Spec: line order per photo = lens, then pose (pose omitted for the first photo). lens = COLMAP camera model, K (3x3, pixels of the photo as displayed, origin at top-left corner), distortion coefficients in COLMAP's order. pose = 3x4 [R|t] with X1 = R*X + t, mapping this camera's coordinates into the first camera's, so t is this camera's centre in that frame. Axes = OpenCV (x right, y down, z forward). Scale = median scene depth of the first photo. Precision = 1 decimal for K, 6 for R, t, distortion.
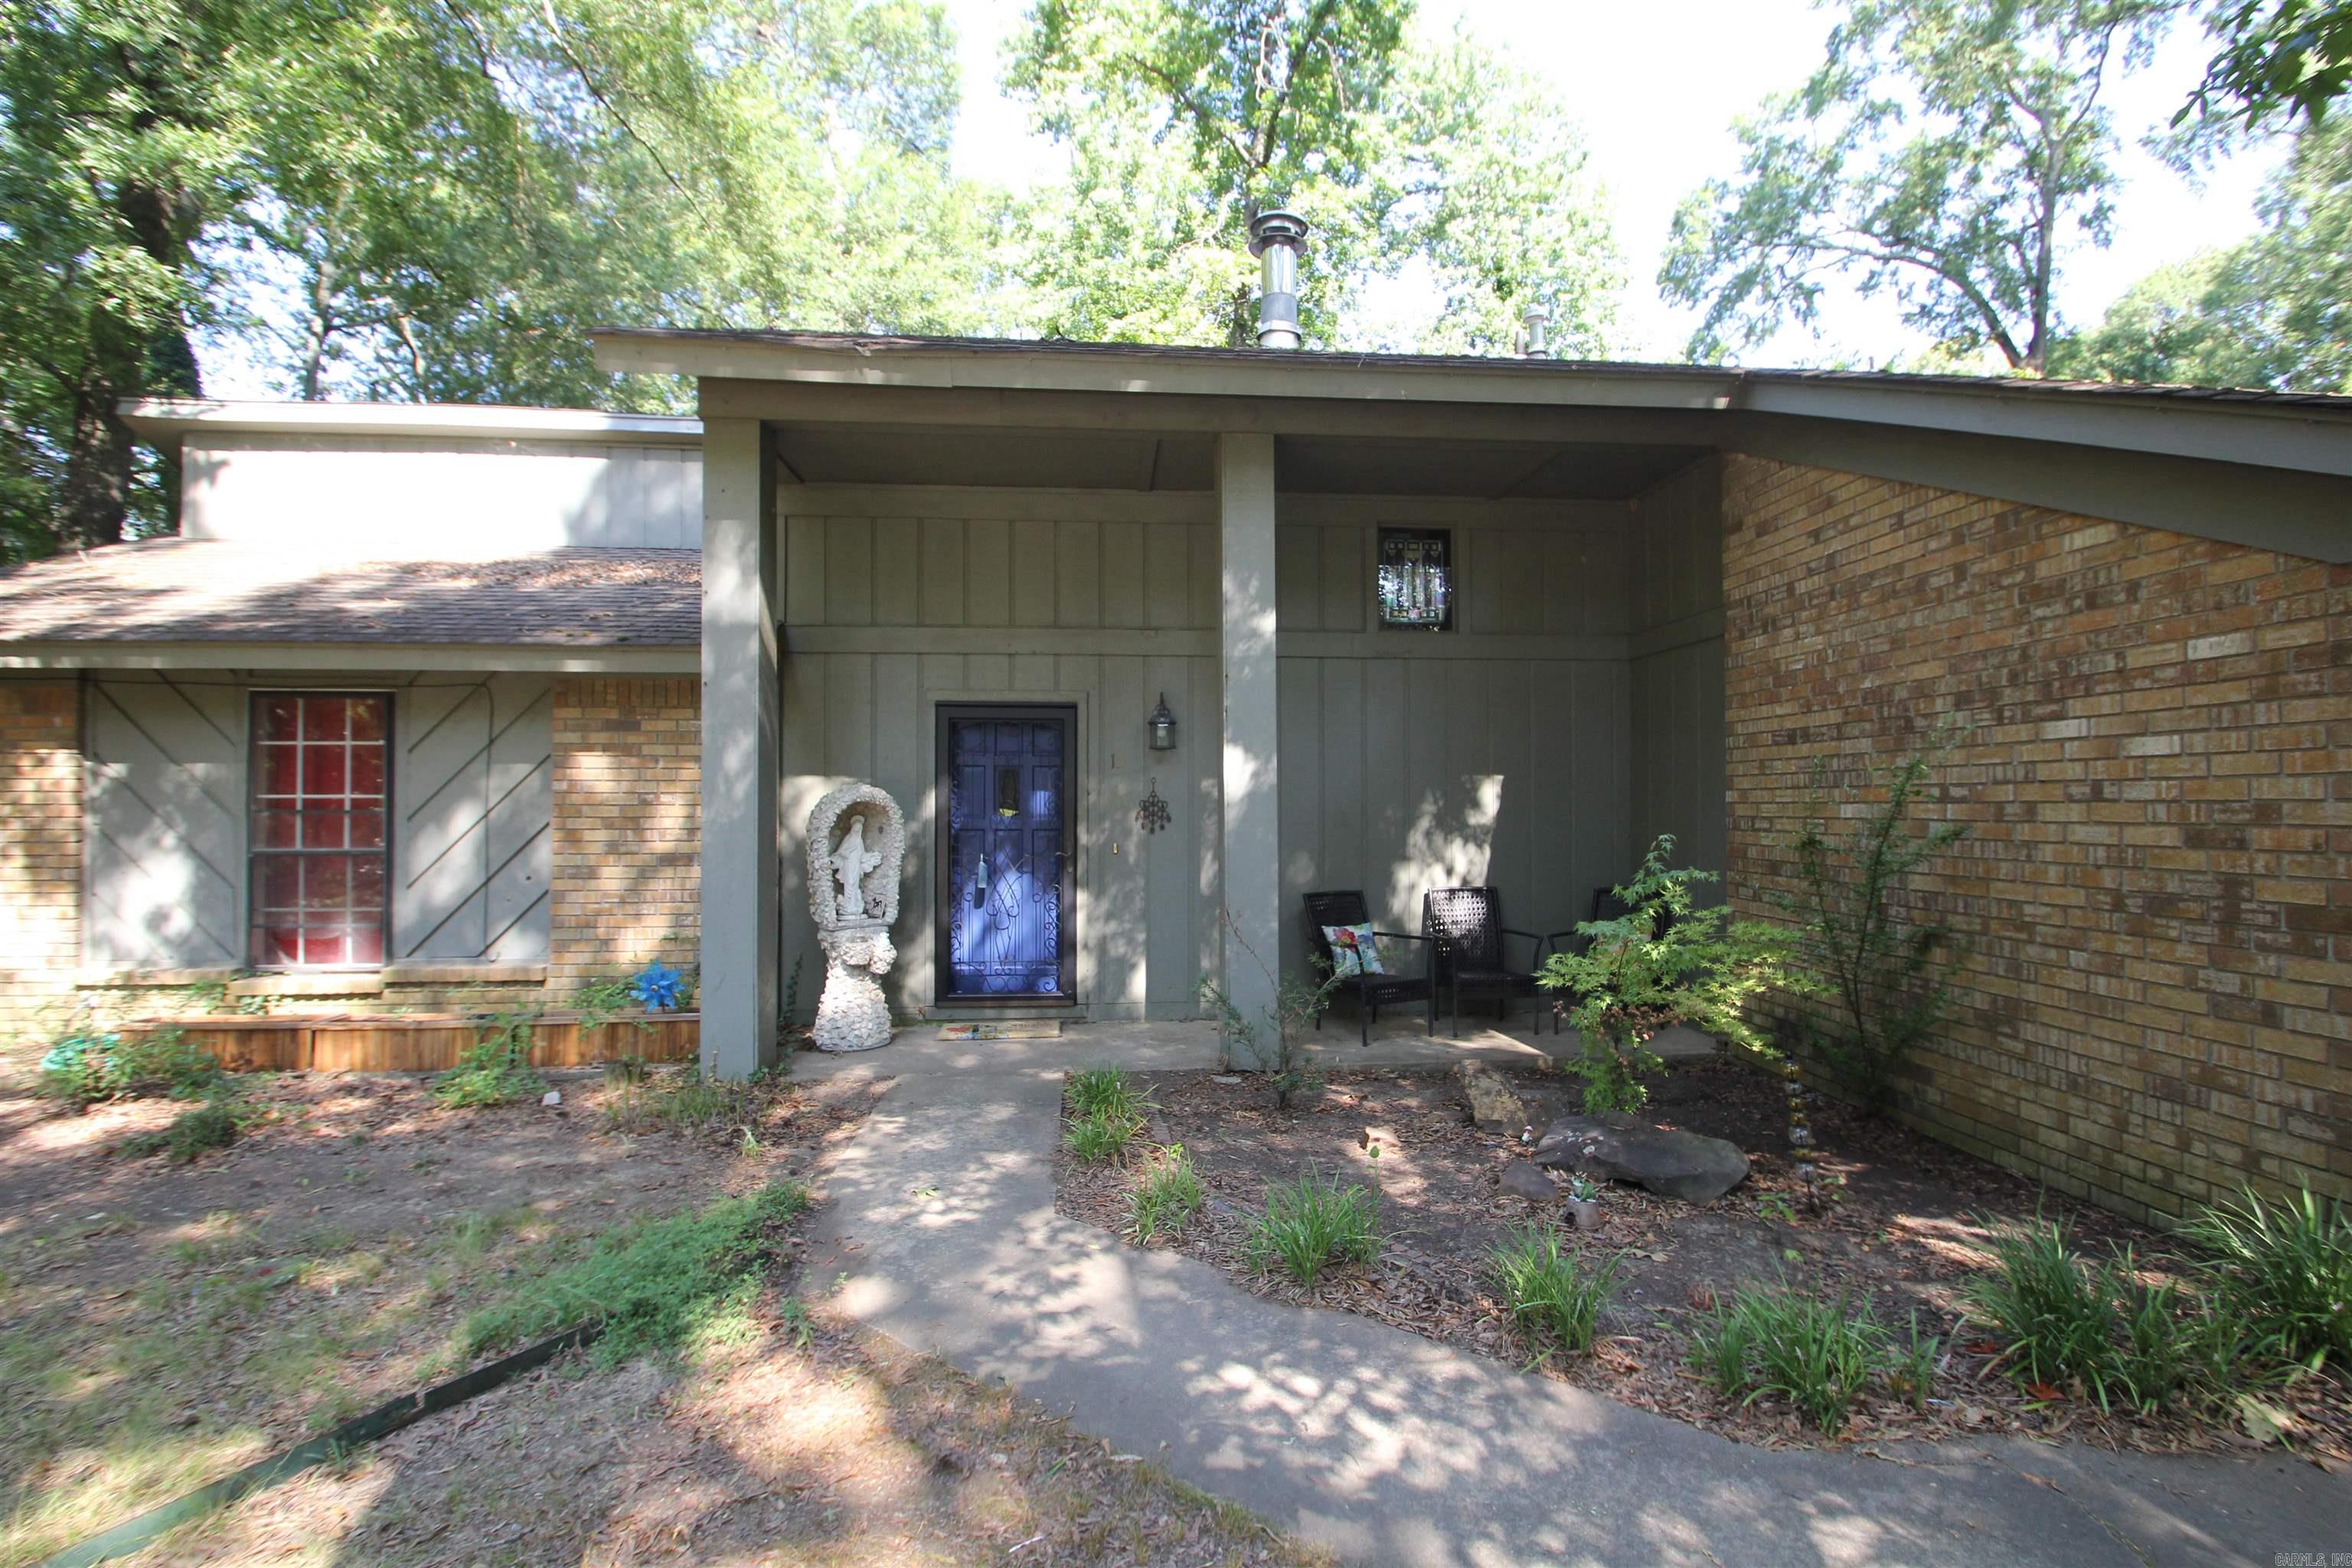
lens RADIAL K [[1095.3, 0, 1208.2], [0, 1095.3, 779.3], [0, 0, 1]] dist [-0.002646, -0.006004]
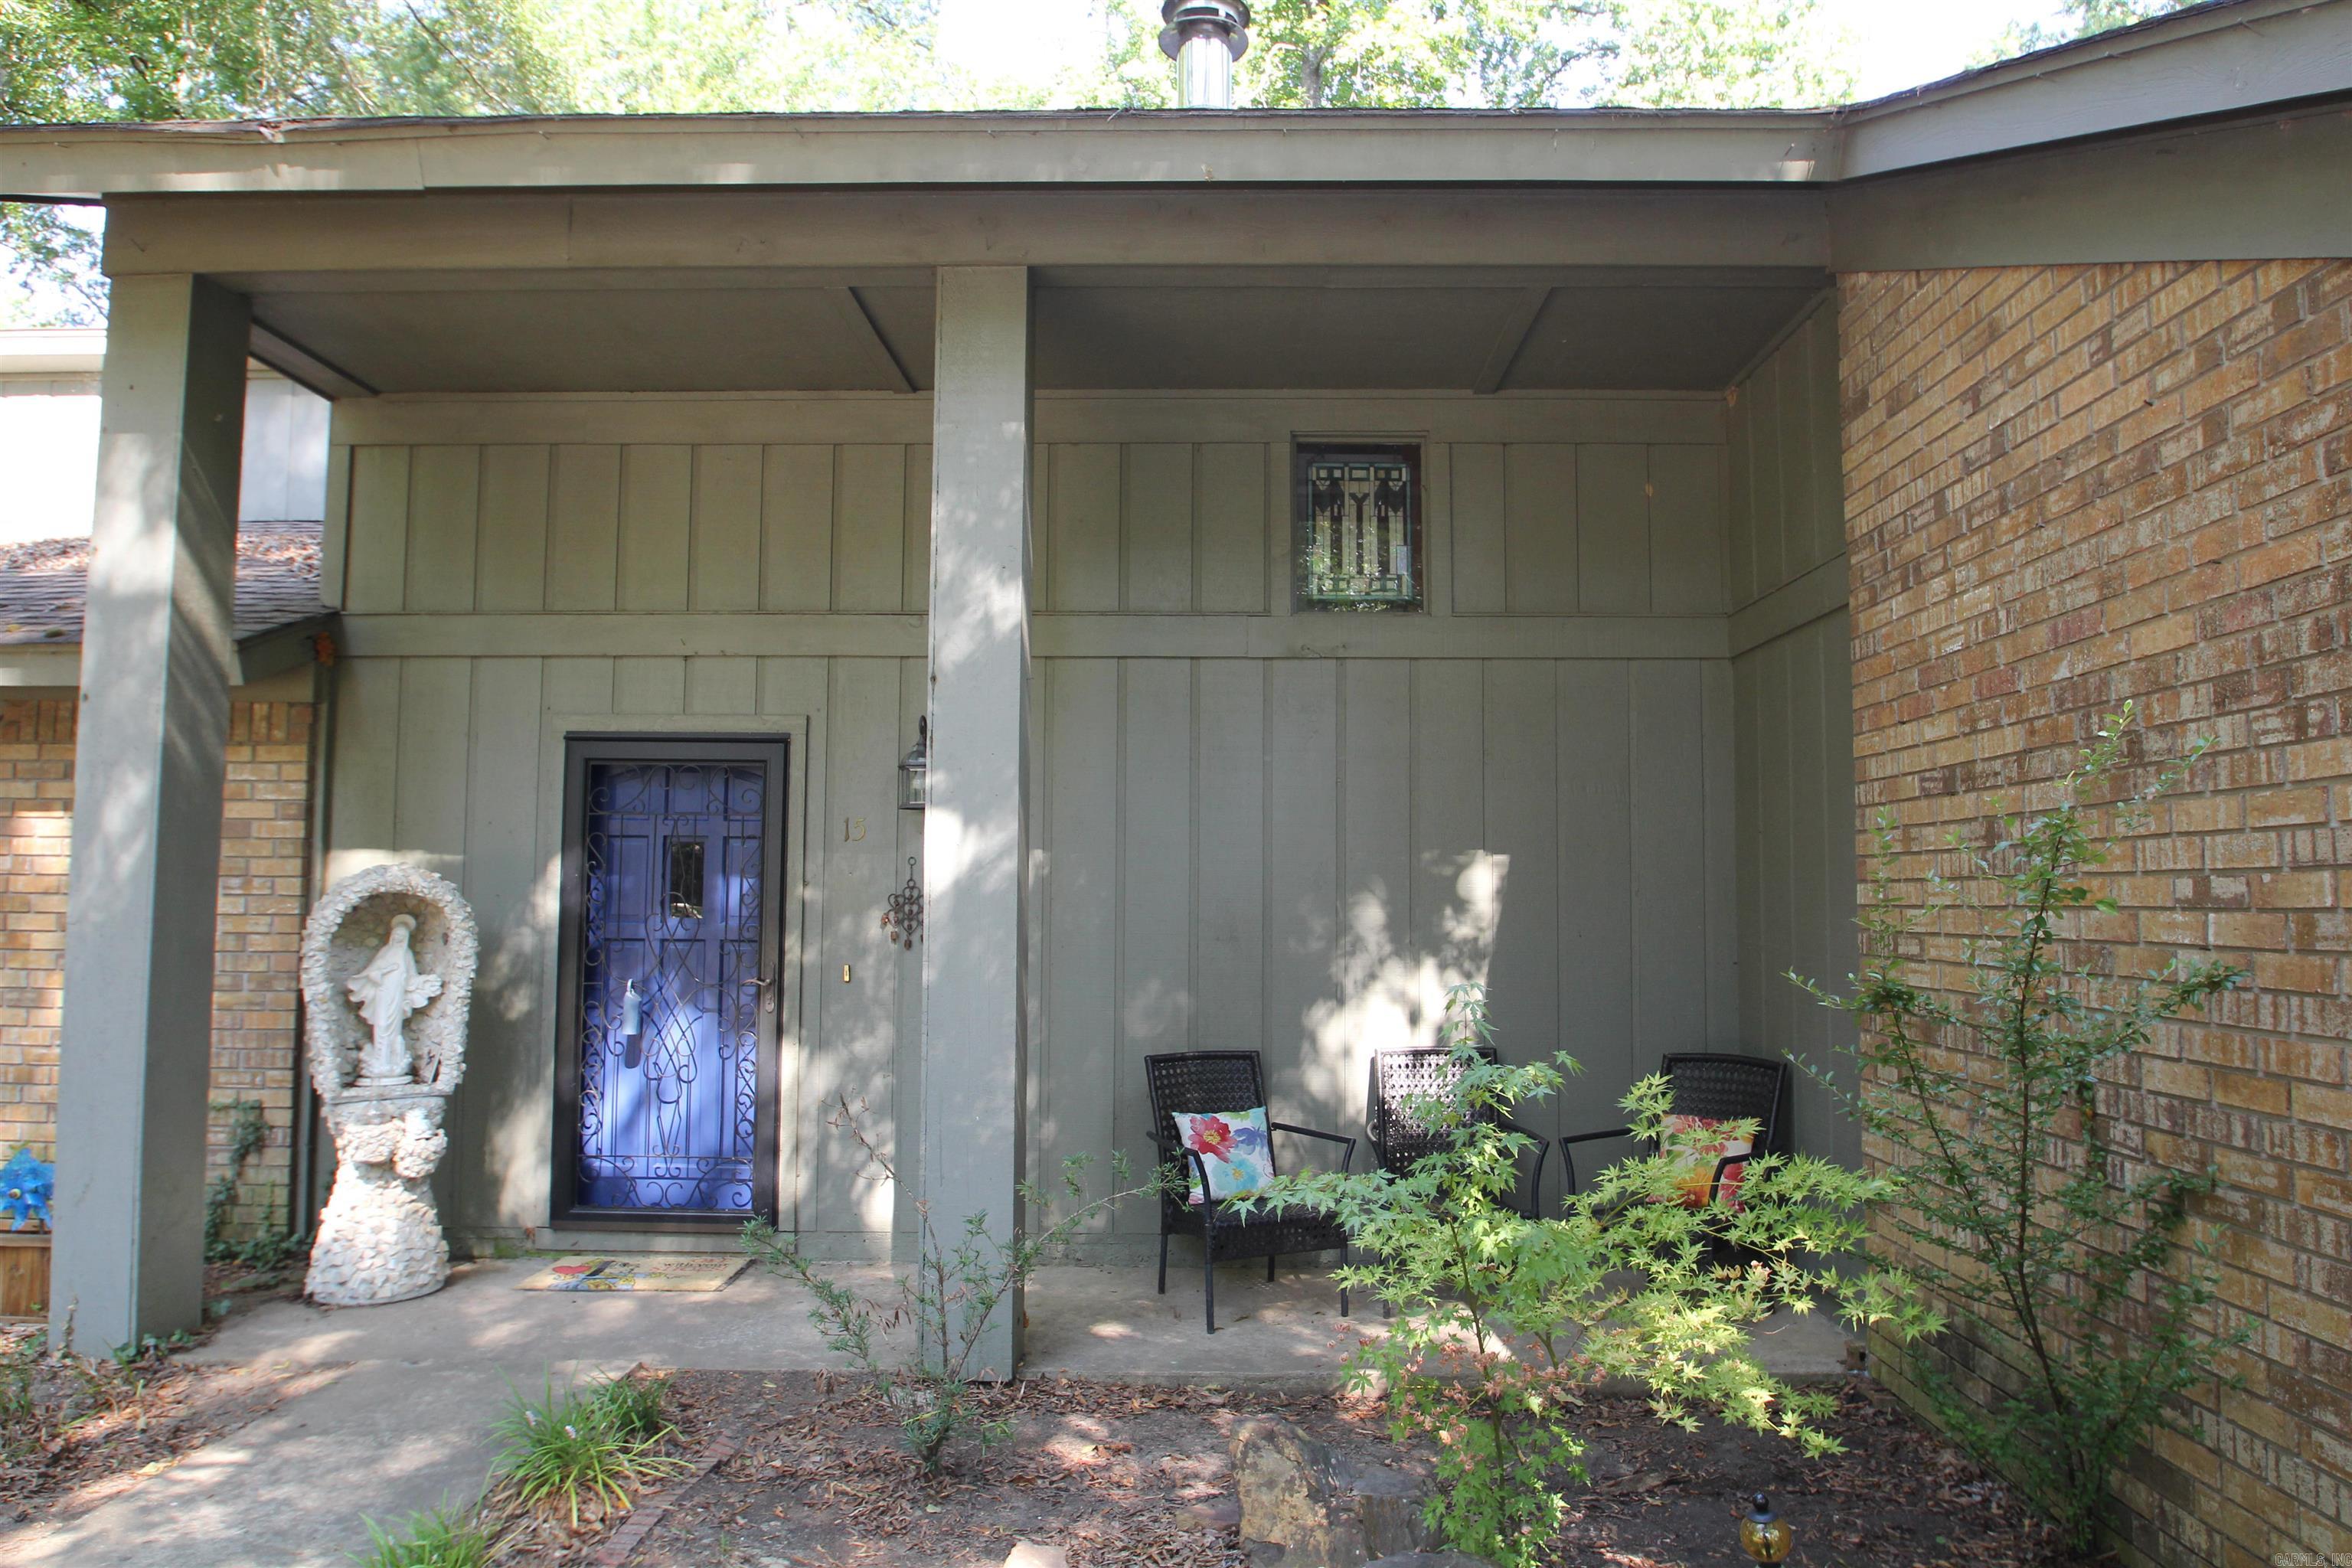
lens RADIAL K [[1496.7, 0, 1176.0], [0, 1496.7, 784.0], [0, 0, 1]] dist [-0.032748, -0.002794]
pose [[0.994517, -0.000691, -0.104577, 0.211512], [-0.004963, 0.998540, -0.053798, 0.002465], [0.104462, 0.054022, 0.993061, 0.225096]]
